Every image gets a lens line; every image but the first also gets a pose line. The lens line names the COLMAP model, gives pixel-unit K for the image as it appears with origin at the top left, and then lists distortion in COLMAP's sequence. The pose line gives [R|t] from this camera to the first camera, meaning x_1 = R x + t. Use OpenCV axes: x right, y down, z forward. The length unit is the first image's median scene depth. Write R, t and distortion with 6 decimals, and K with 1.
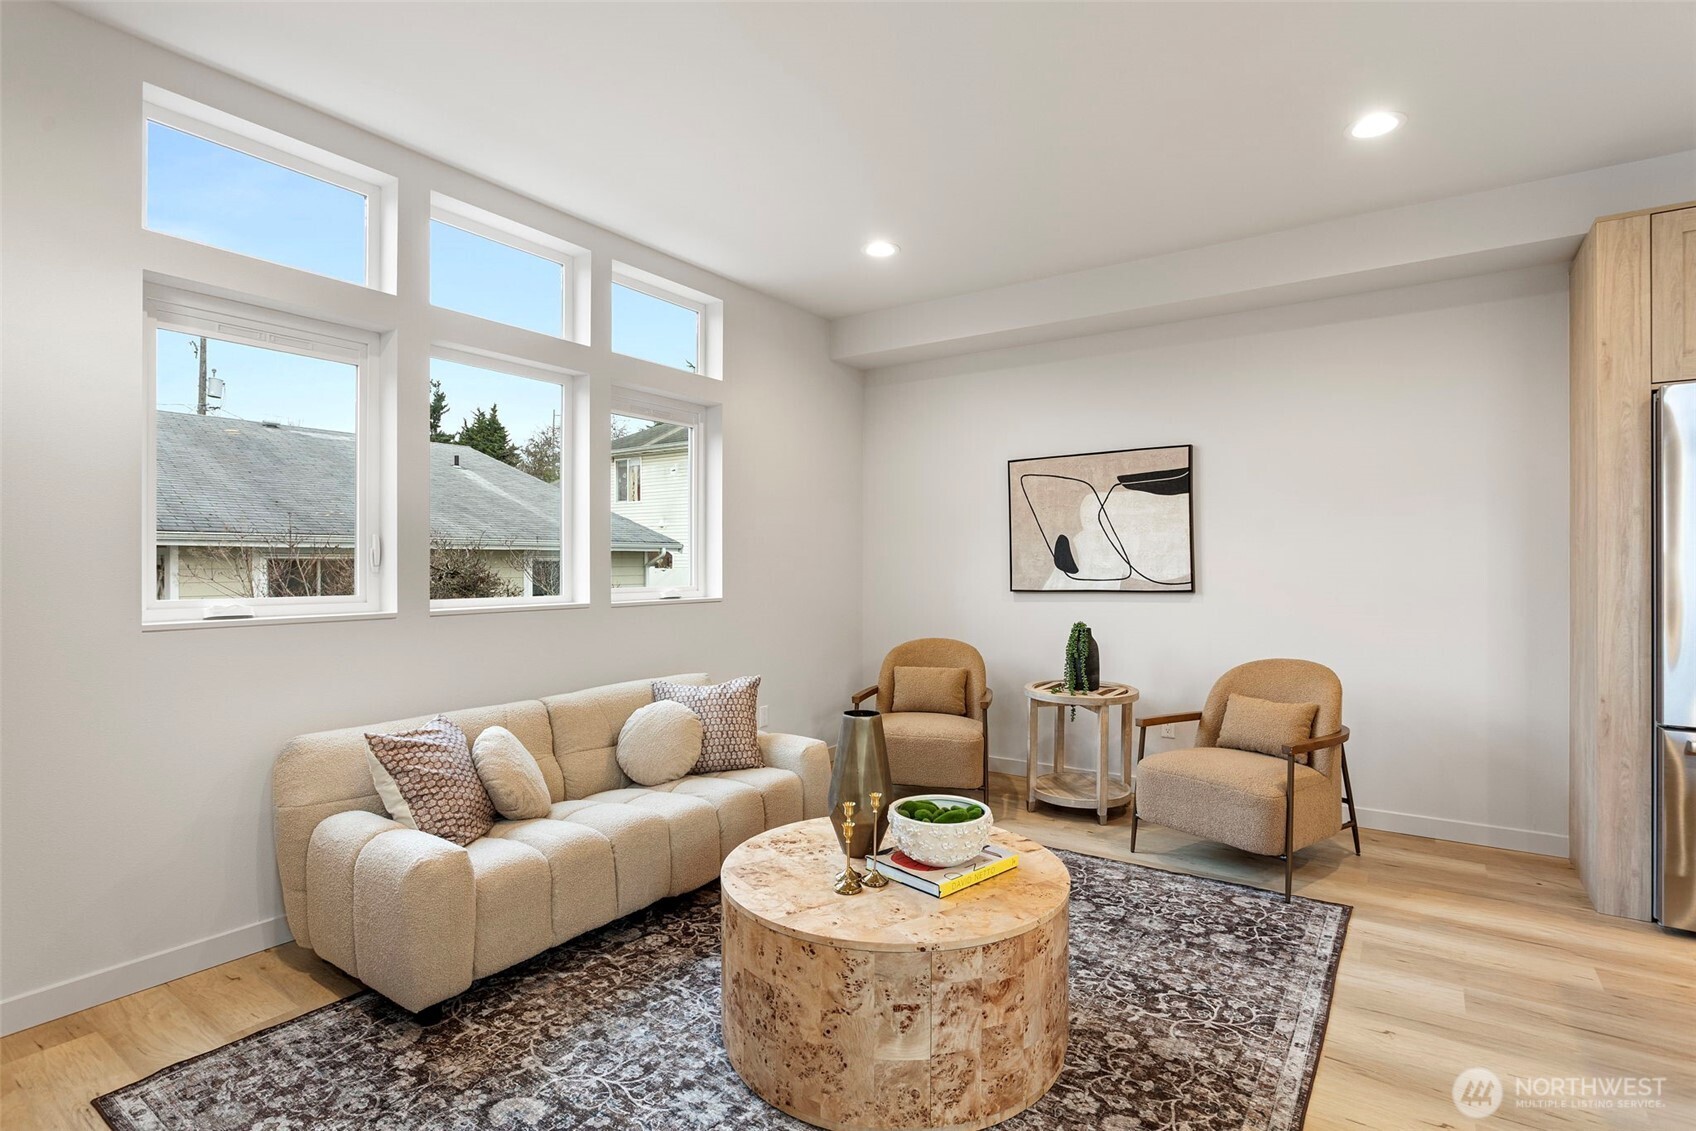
lens RADIAL K [[835.7, 0, 857.4], [0, 835.7, 560.8], [0, 0, 1]] dist [-0.012825, 0.005484]
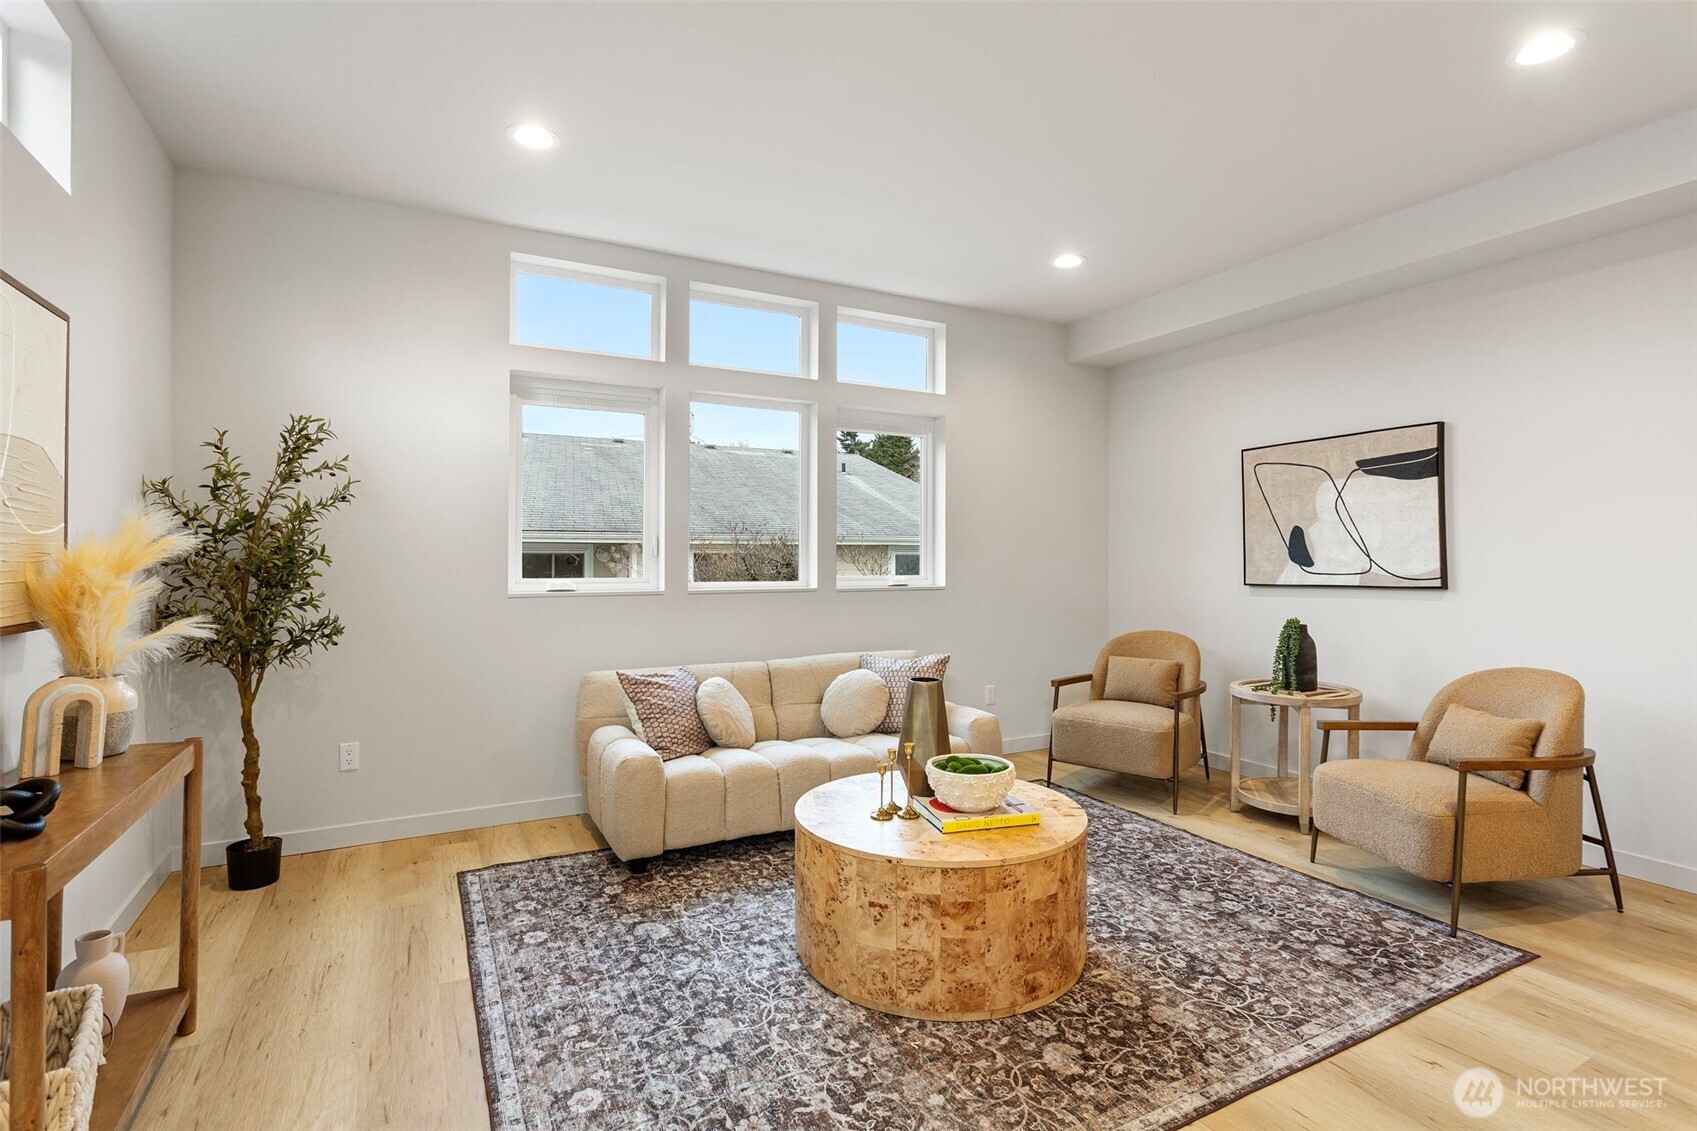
lens RADIAL K [[836.2, 0, 863.4], [0, 836.2, 550.5], [0, 0, 1]] dist [-0.012825, 0.005484]
pose [[0.889080, -0.002560, -0.457744, 0.403948], [0.000175, 0.999986, -0.005253, 0.002534], [0.457751, 0.004590, 0.889069, -0.090999]]
